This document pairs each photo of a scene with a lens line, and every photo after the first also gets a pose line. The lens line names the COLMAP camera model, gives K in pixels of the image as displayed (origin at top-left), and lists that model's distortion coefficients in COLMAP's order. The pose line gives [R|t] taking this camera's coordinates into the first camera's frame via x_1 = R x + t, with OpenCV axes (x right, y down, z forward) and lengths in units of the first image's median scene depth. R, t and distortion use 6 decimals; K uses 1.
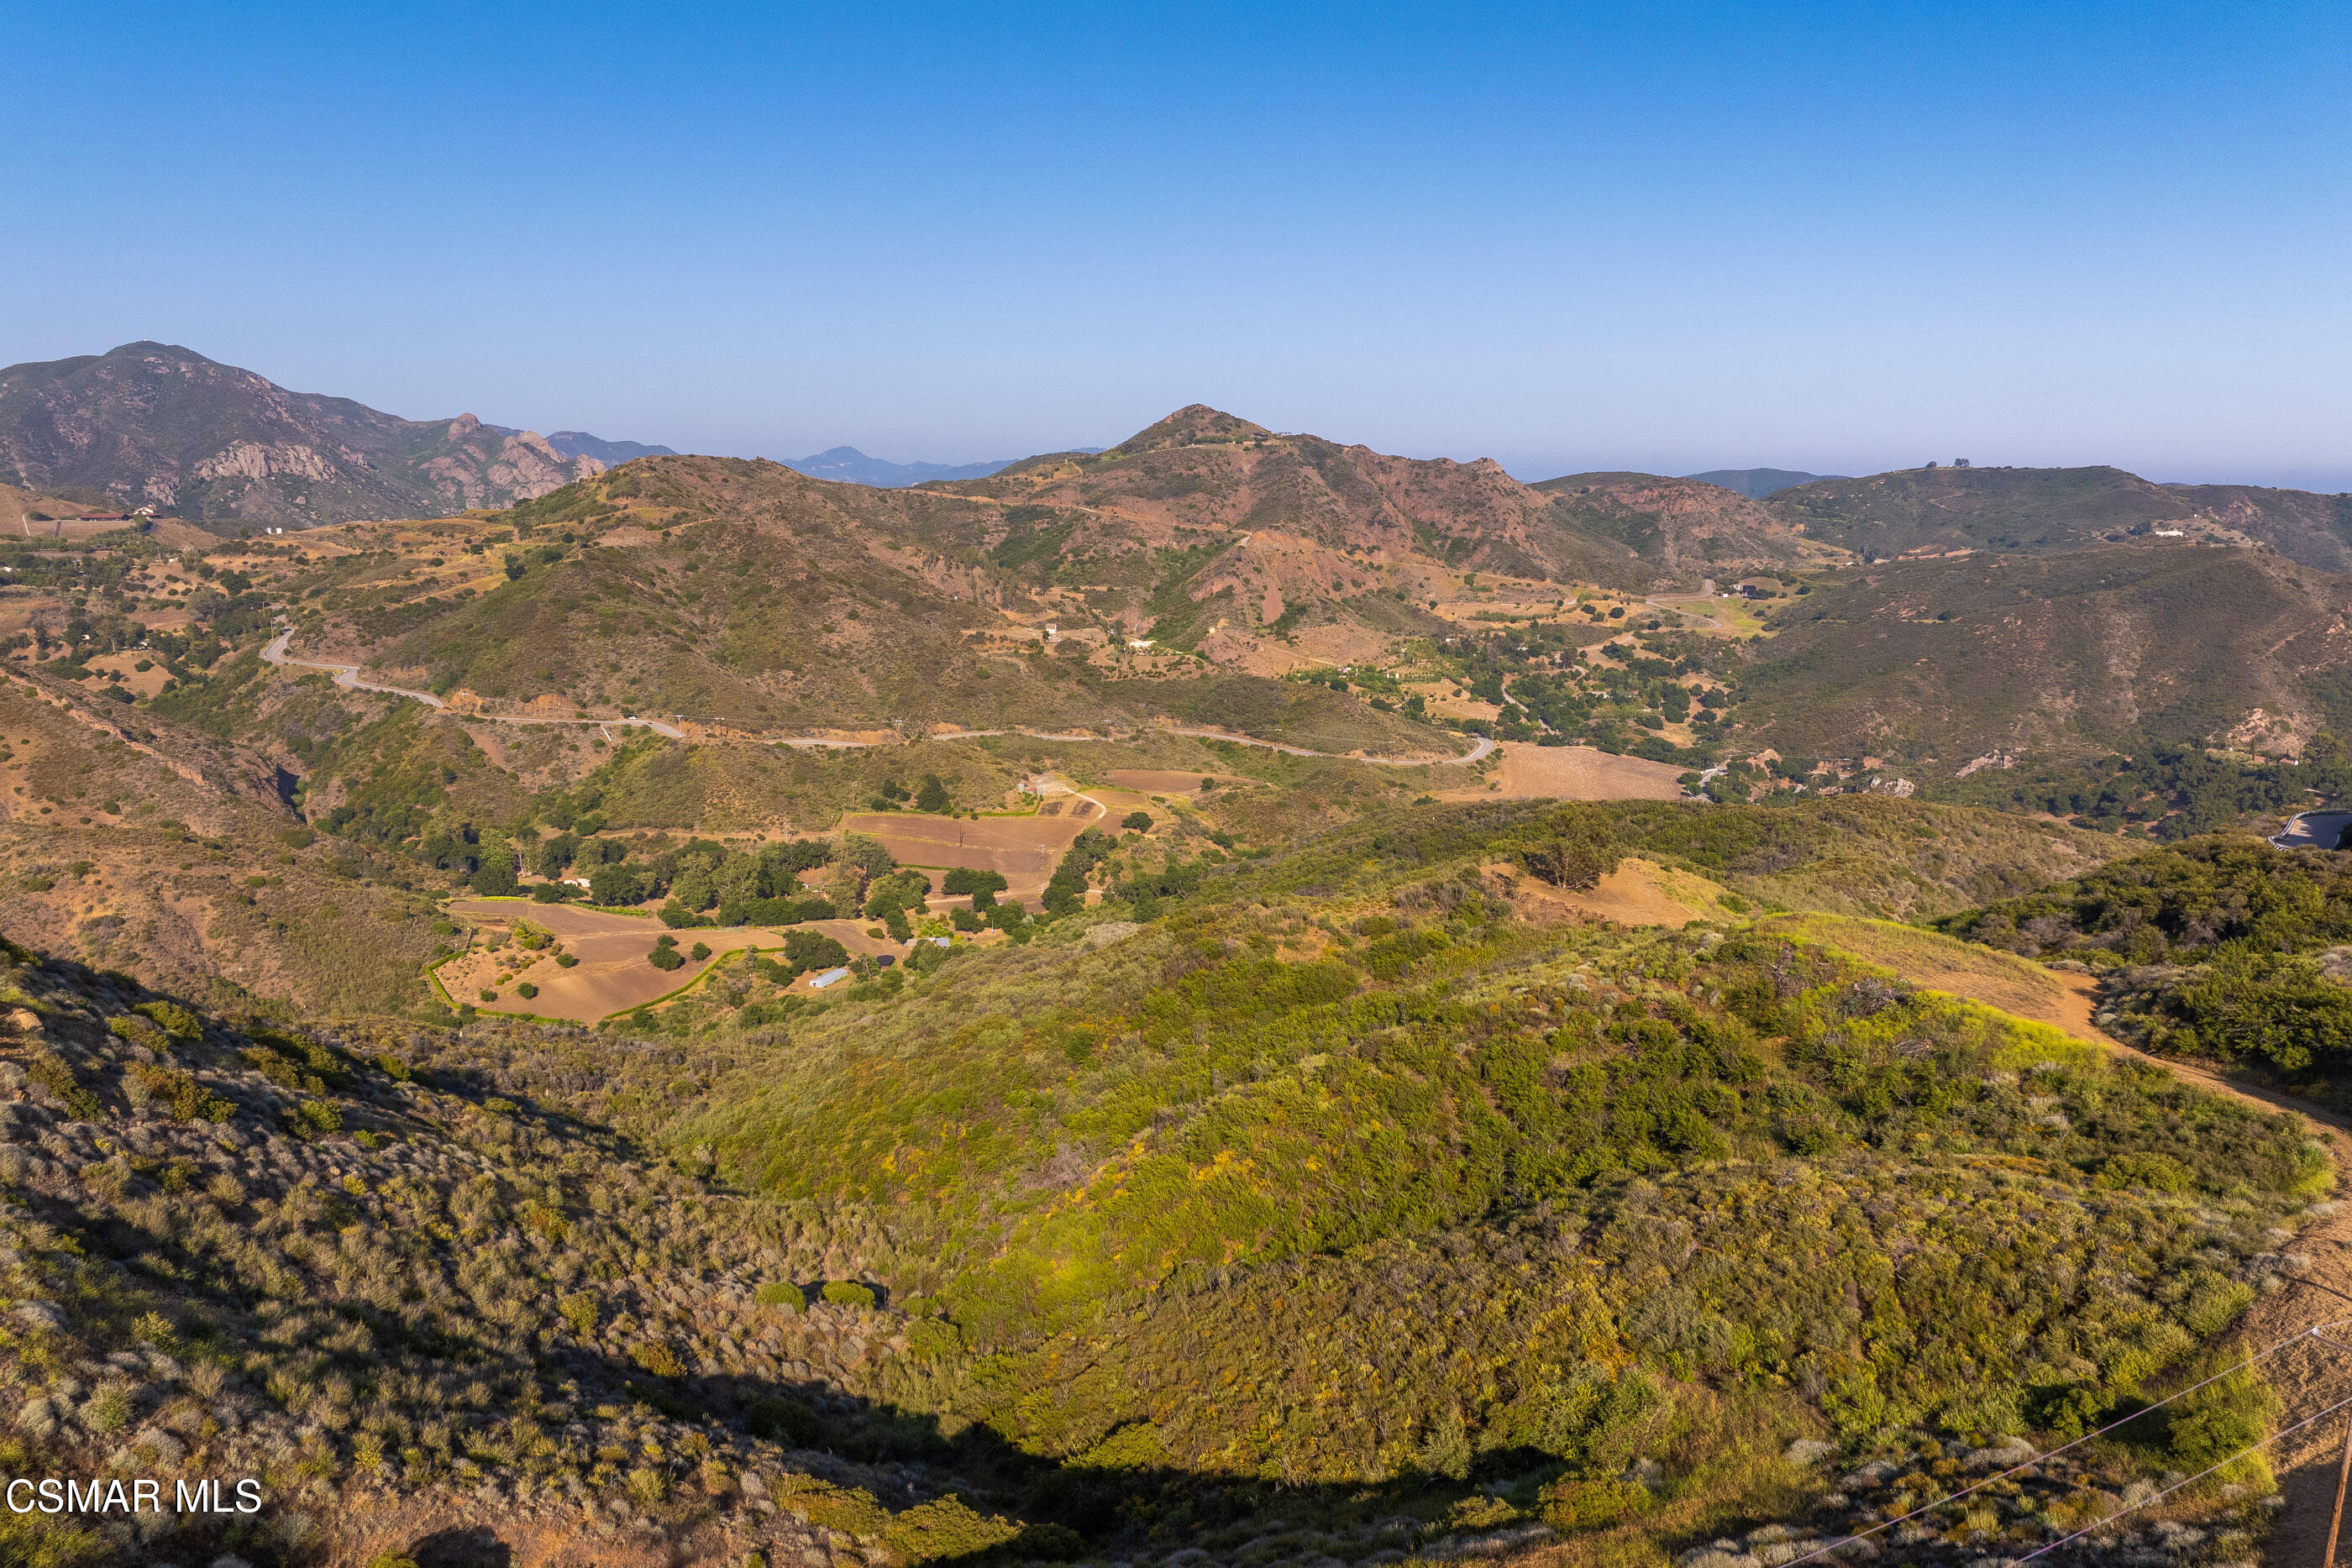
lens RADIAL K [[1662.7, 0, 1188.7], [0, 1662.7, 815.0], [0, 0, 1]] dist [-0.015057, -0.056205]
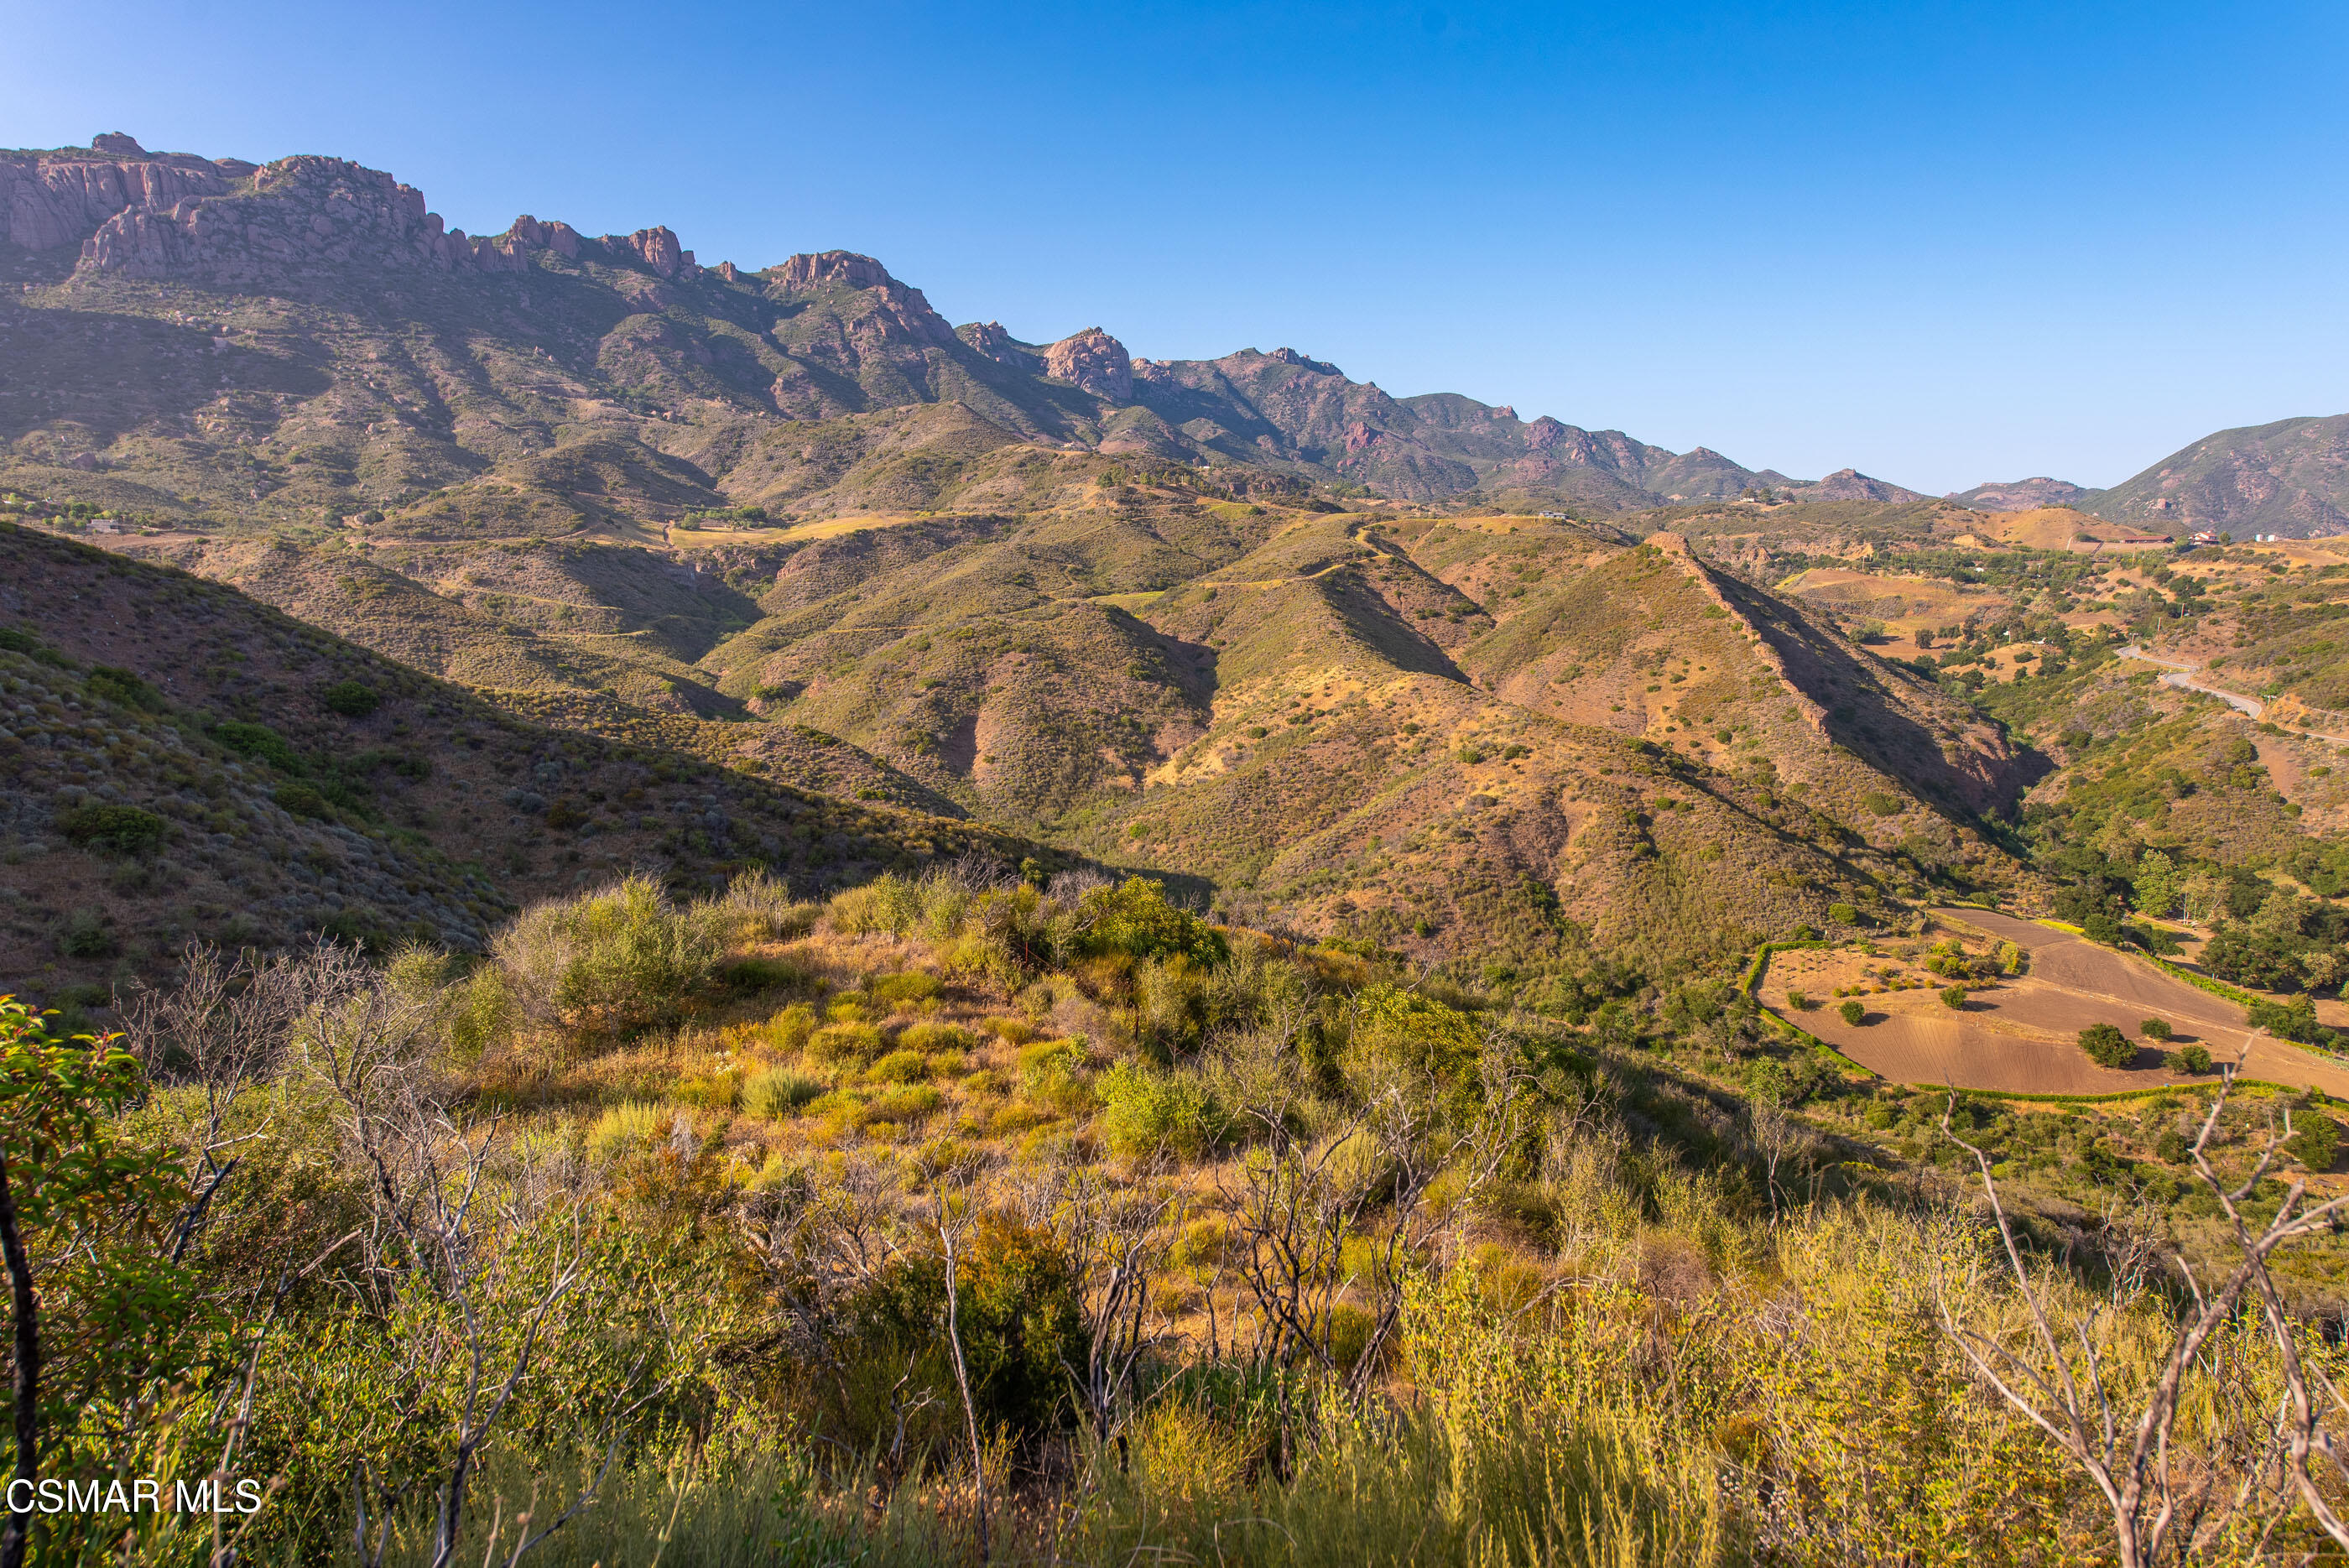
lens RADIAL K [[1465.1, 0, 1177.3], [0, 1465.1, 777.6], [0, 0, 1]] dist [0.029143, -0.021705]
pose [[0.297880, 0.146320, -0.943323, 0.040171], [-0.207147, 0.974545, 0.085750, 0.006157], [0.931857, 0.169863, 0.320607, 0.223562]]
